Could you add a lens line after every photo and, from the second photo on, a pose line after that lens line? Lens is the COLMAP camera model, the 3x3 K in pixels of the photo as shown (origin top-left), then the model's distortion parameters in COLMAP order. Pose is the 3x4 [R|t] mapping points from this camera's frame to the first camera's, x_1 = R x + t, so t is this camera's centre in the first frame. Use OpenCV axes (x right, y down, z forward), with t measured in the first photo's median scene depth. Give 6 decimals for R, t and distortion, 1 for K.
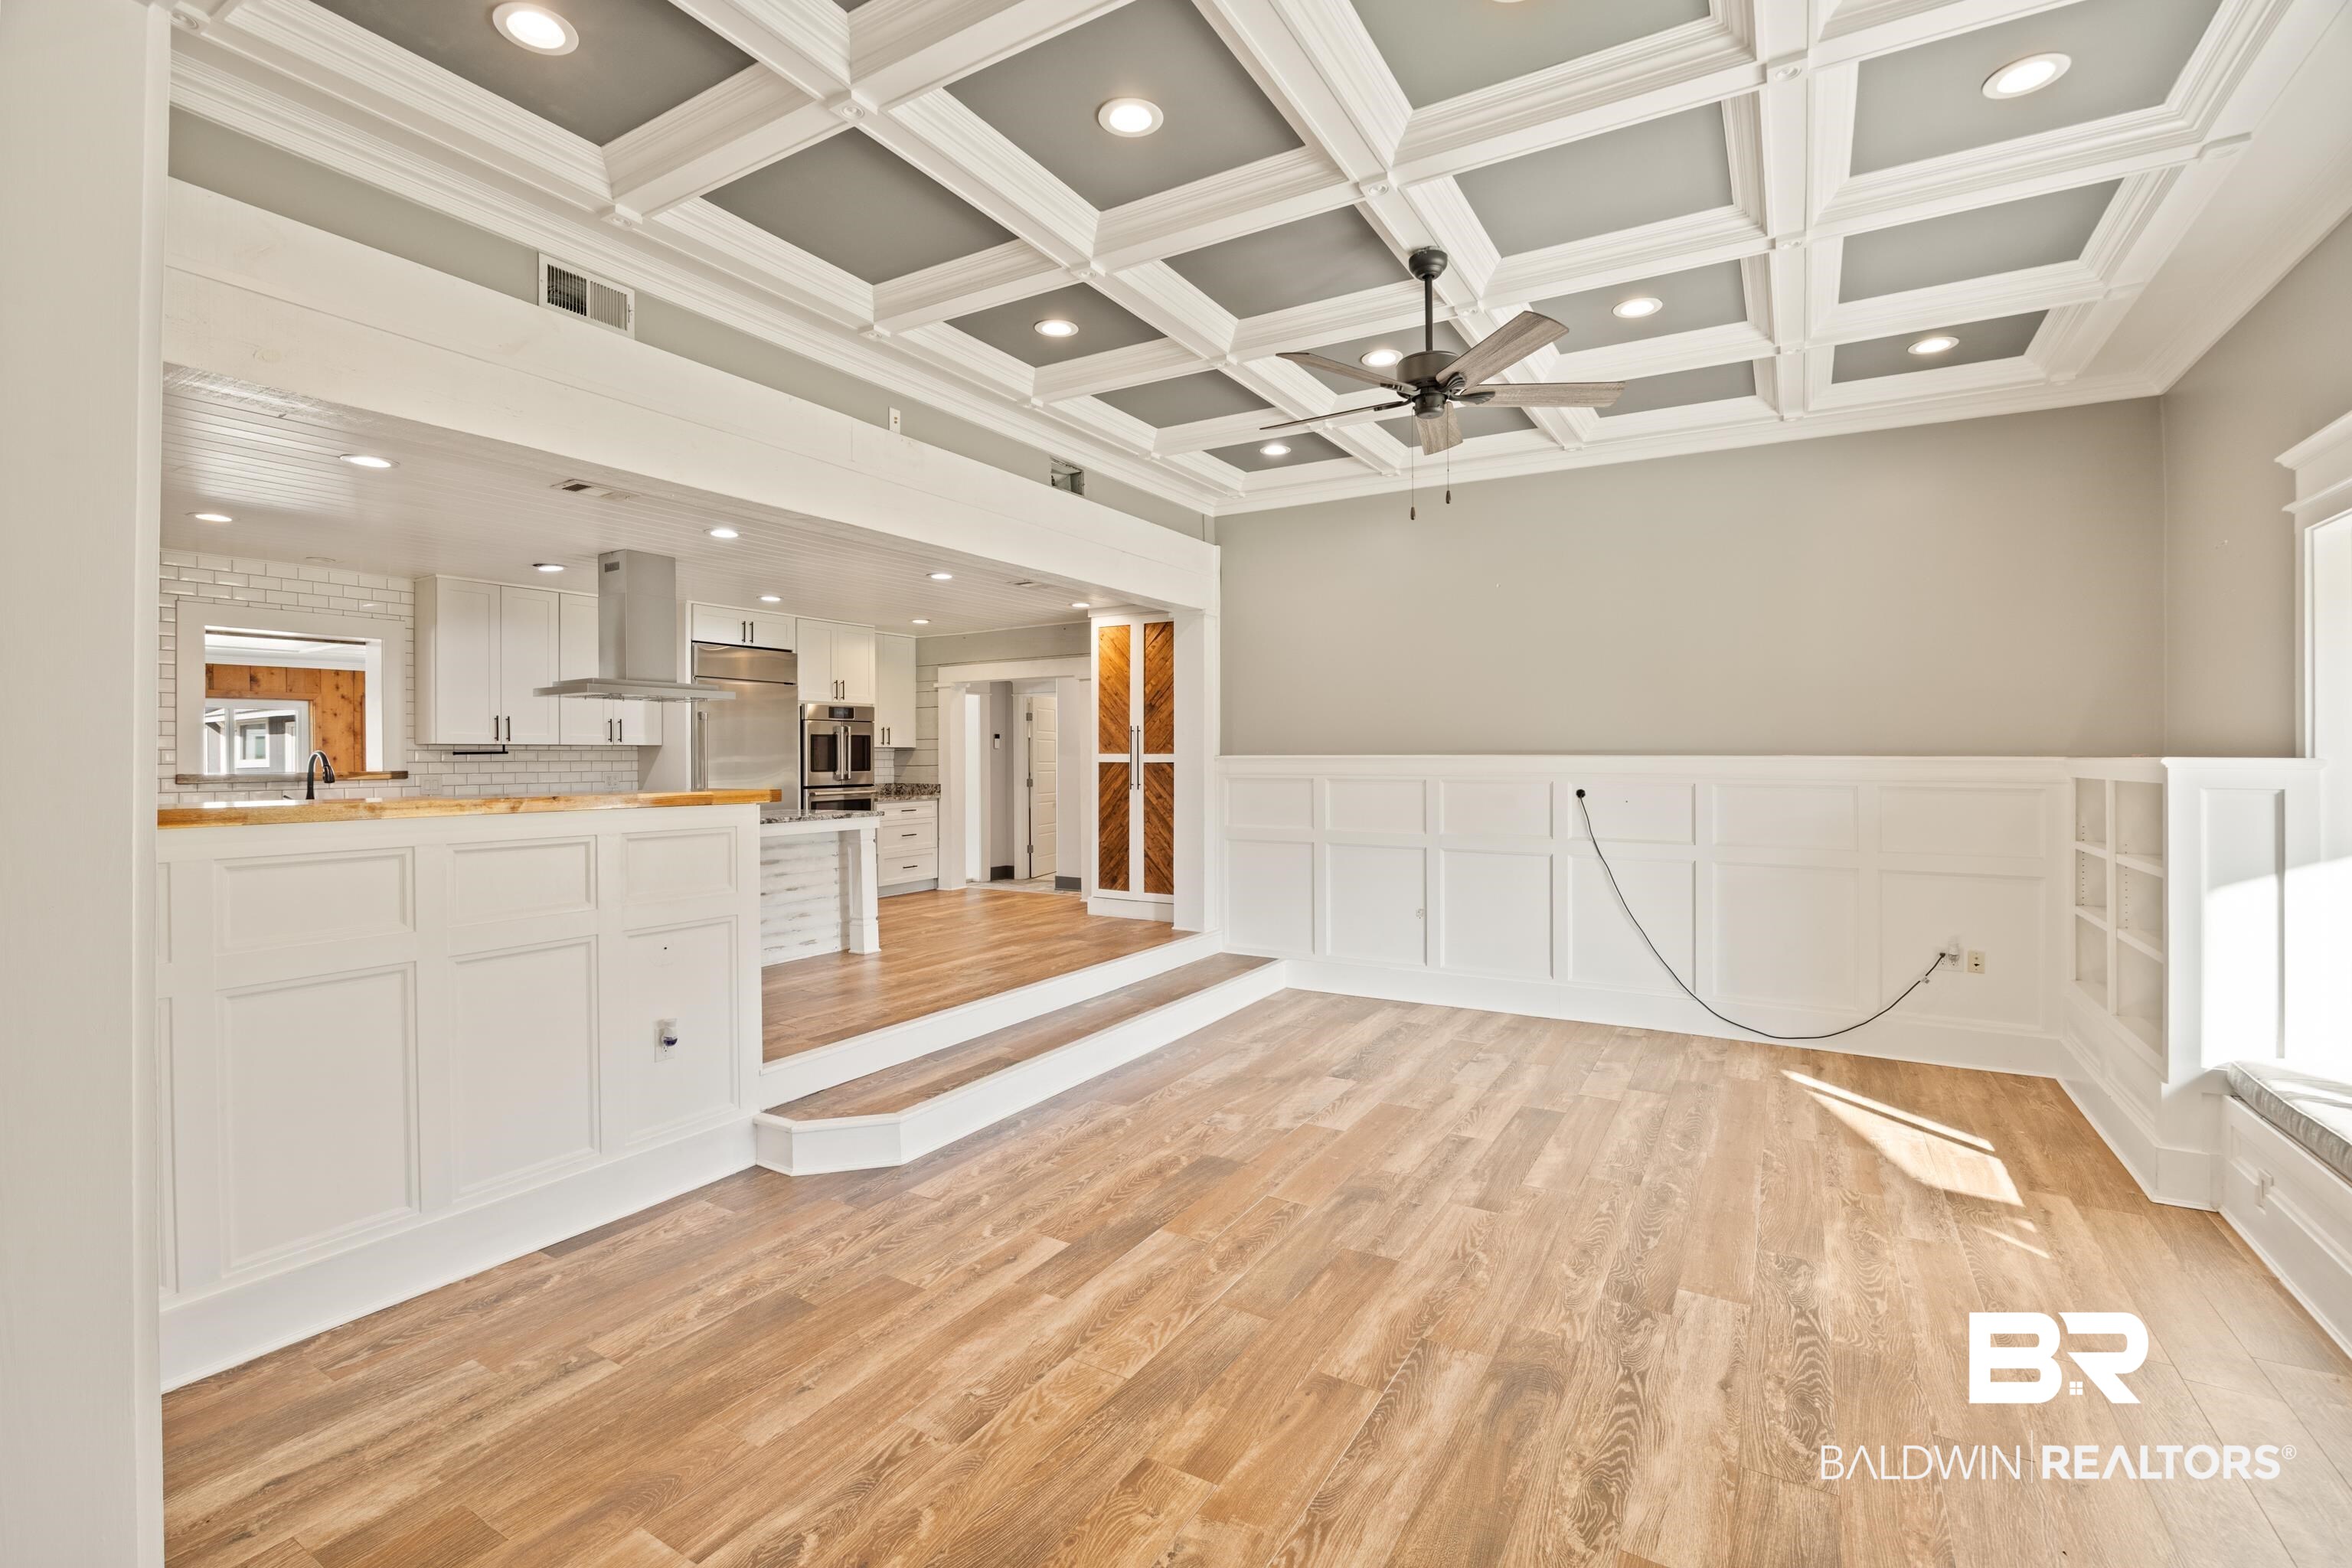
lens RADIAL K [[1031.8, 0, 1180.5], [0, 1031.8, 738.0], [0, 0, 1]] dist [-0.022883, 0.000199]
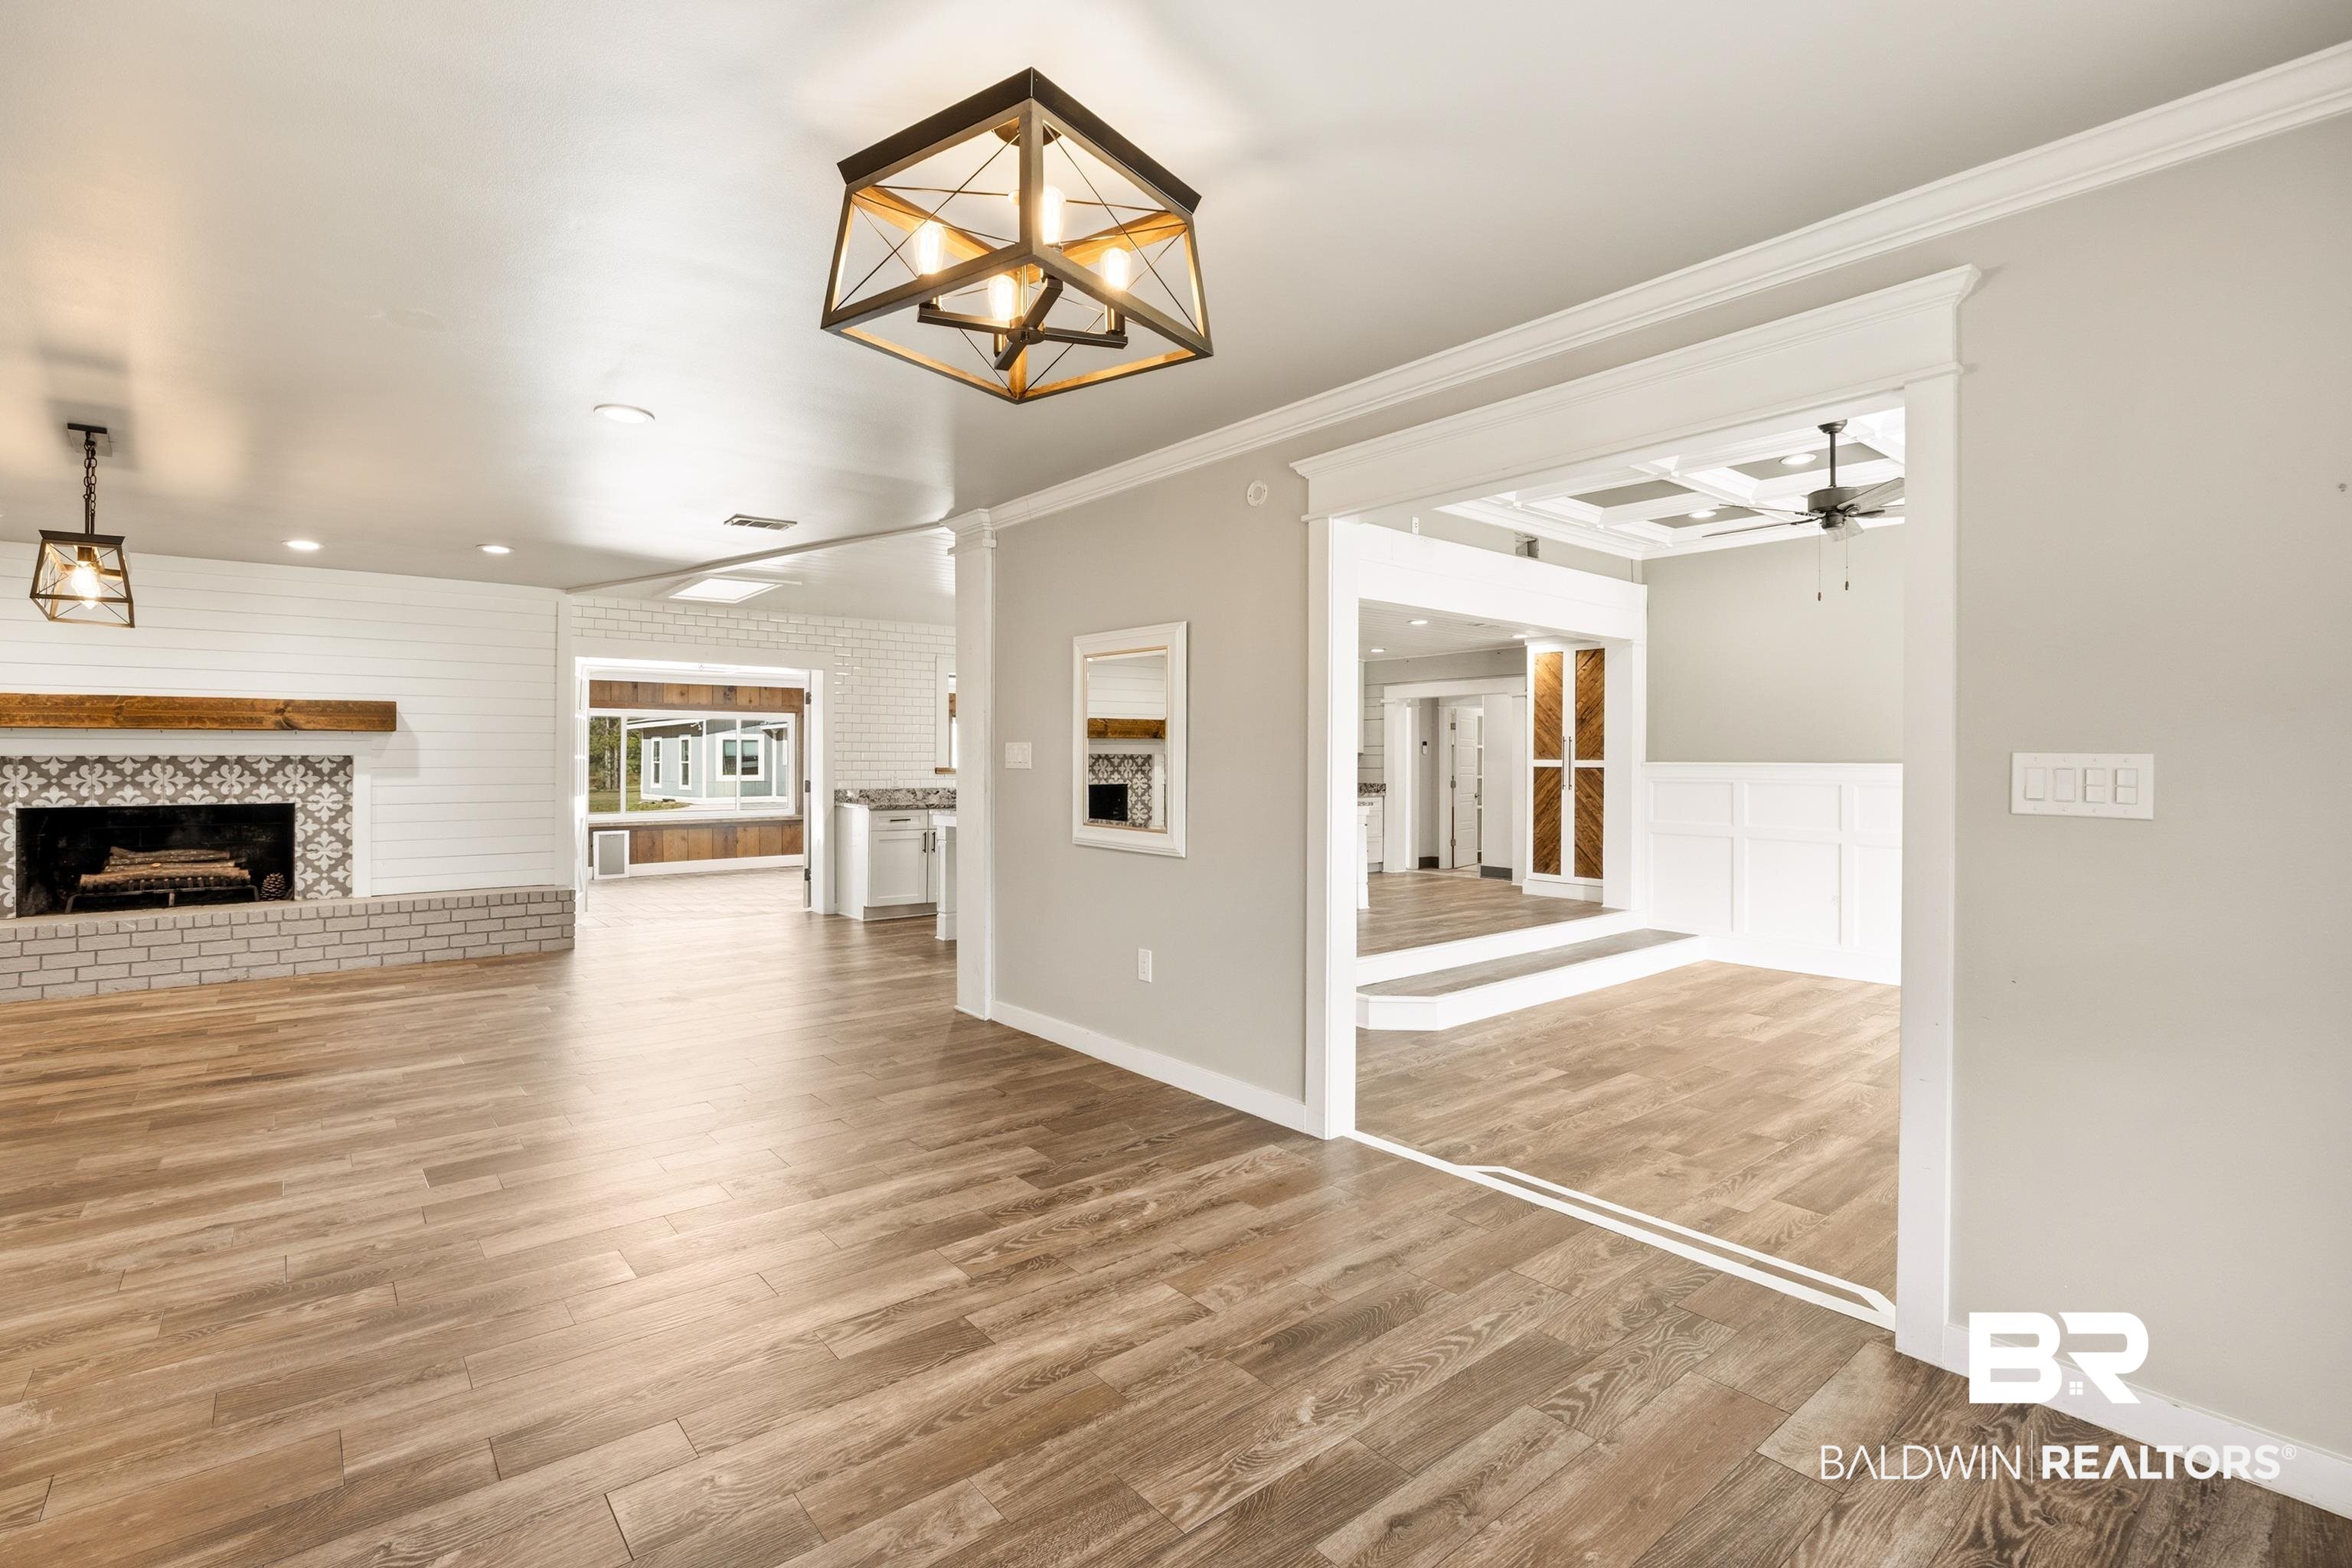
lens RADIAL K [[1083.6, 0, 1180.1], [0, 1083.6, 749.8], [0, 0, 1]] dist [-0.016560, 0.000177]
pose [[0.944474, 0.004826, -0.328549, -0.093362], [-0.002190, 0.999962, 0.008392, -0.009604], [0.328578, -0.007207, 0.944449, -0.543205]]
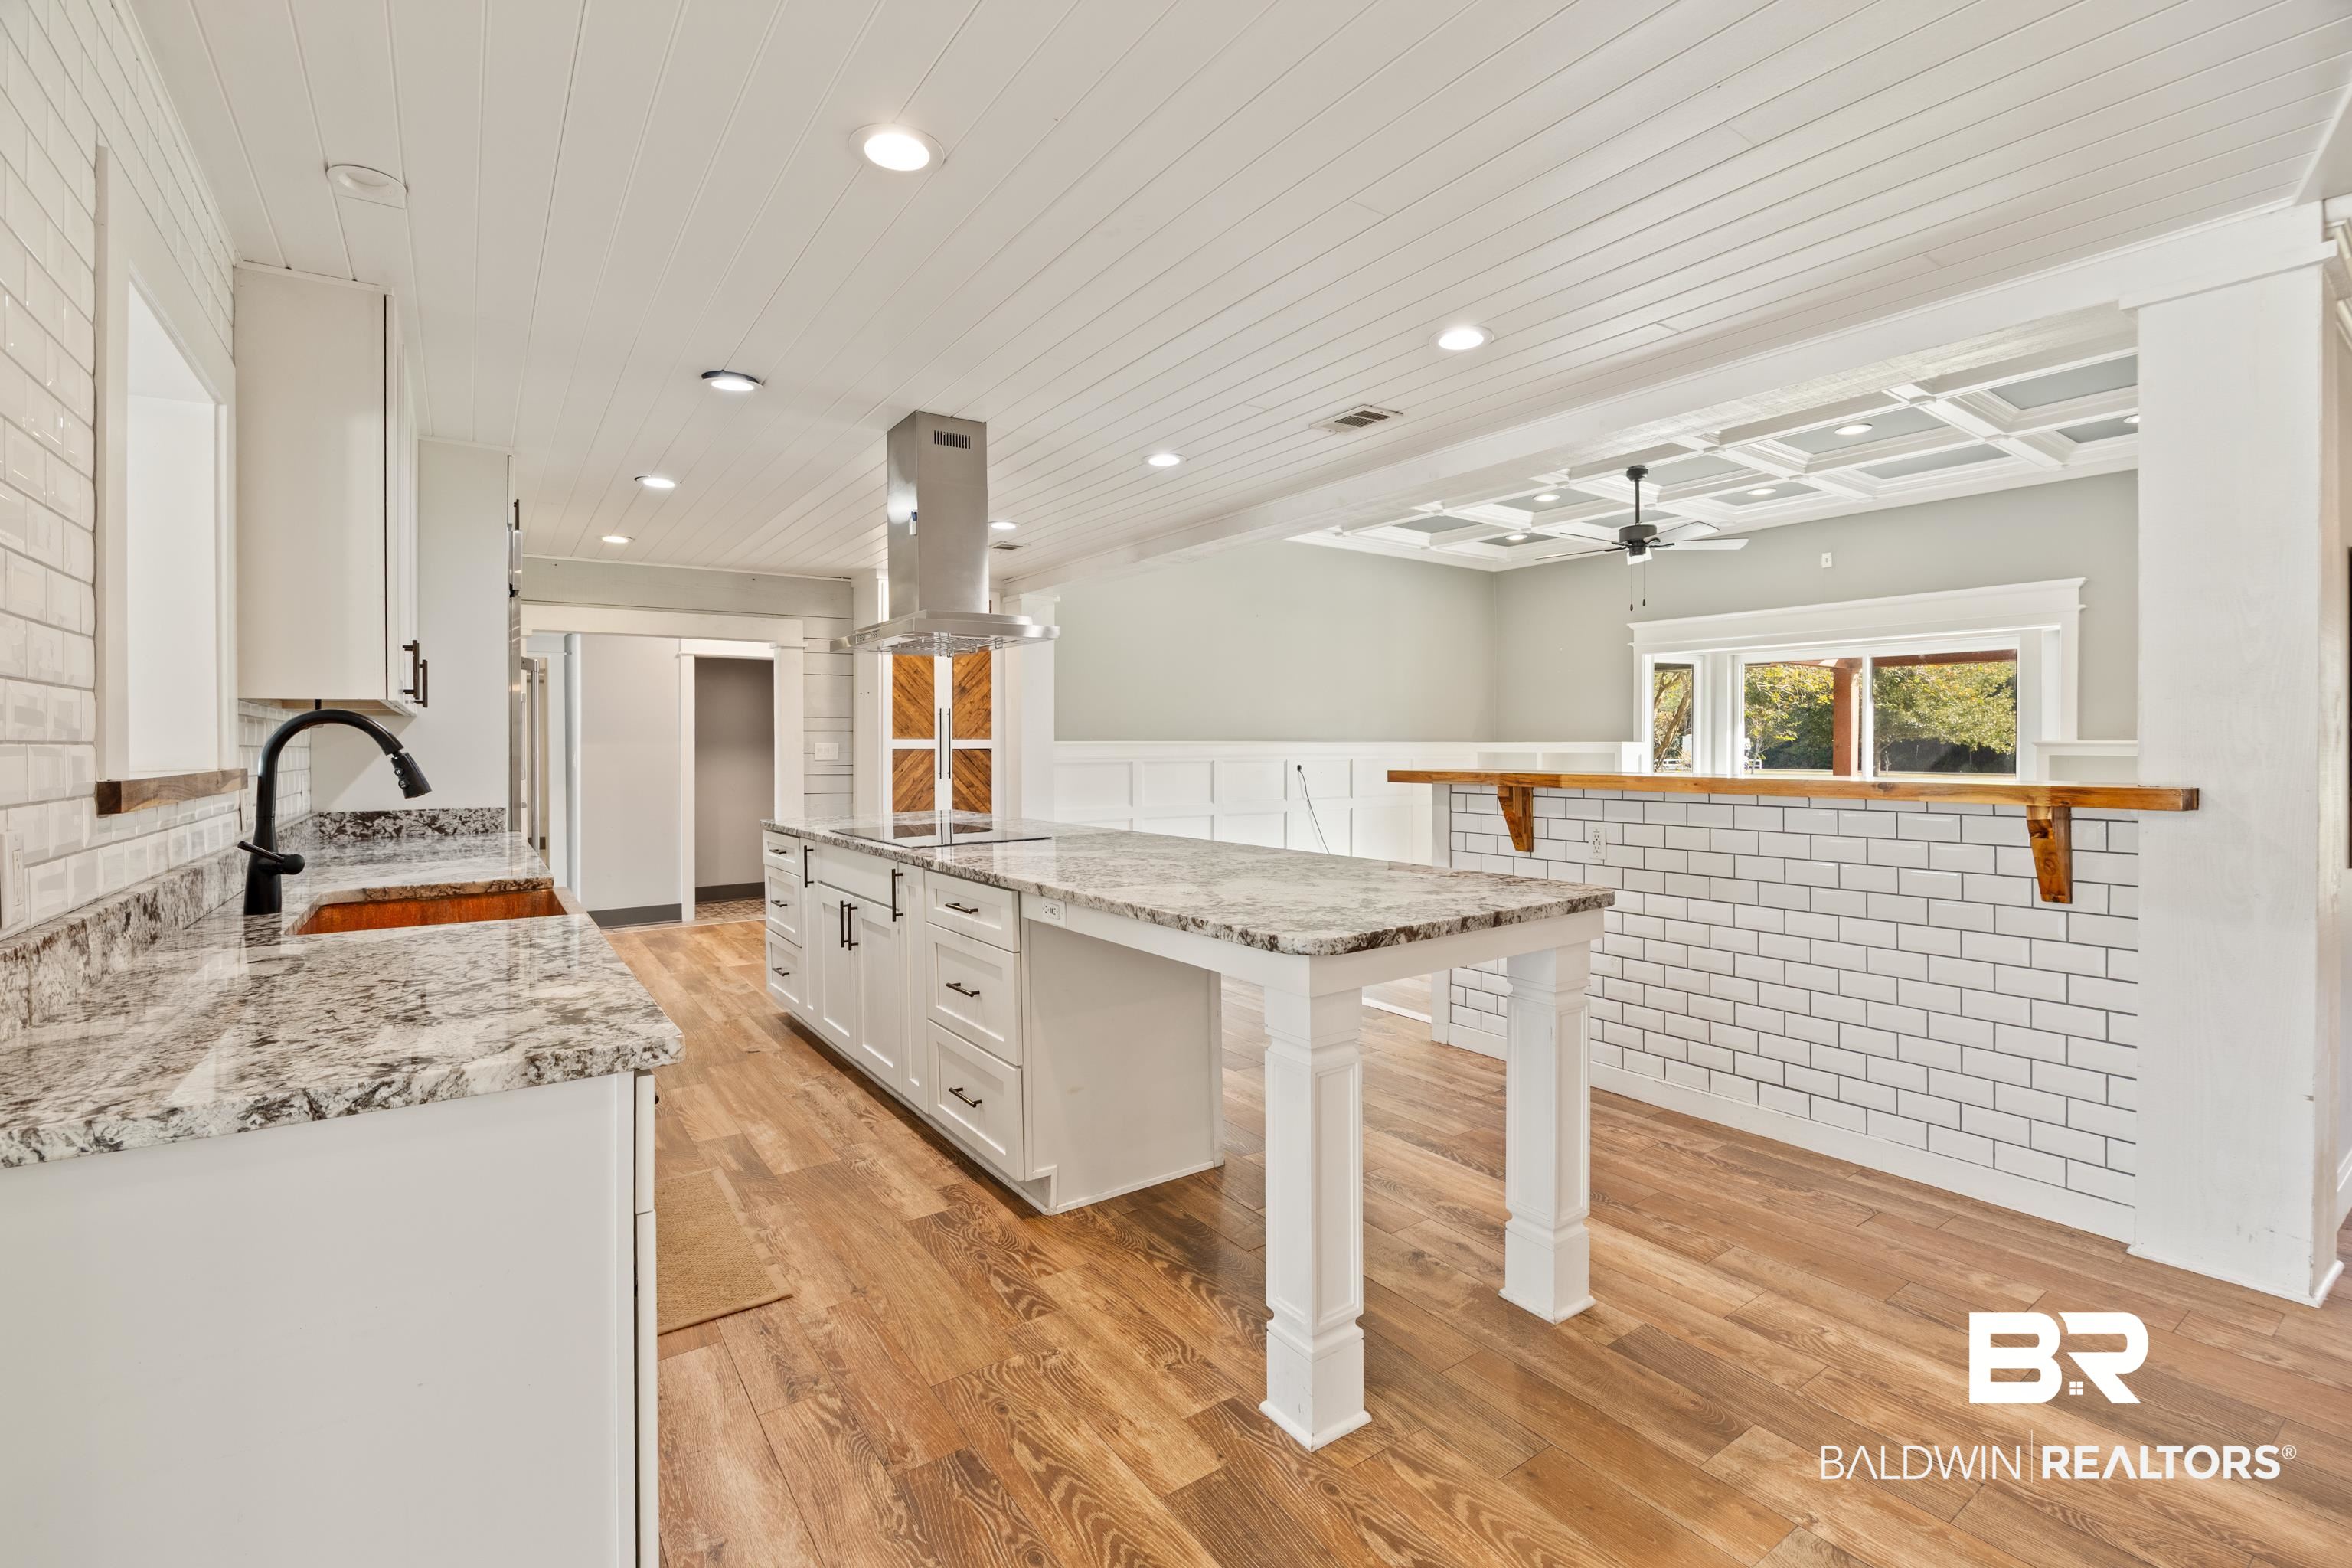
lens RADIAL K [[1031.8, 0, 1180.5], [0, 1031.8, 738.0], [0, 0, 1]] dist [-0.022883, 0.000199]
pose [[0.389913, 0.009574, 0.920802, -1.320919], [-0.015874, 0.999867, -0.003674, 0.023840], [-0.920715, -0.013184, 0.390013, 0.767150]]
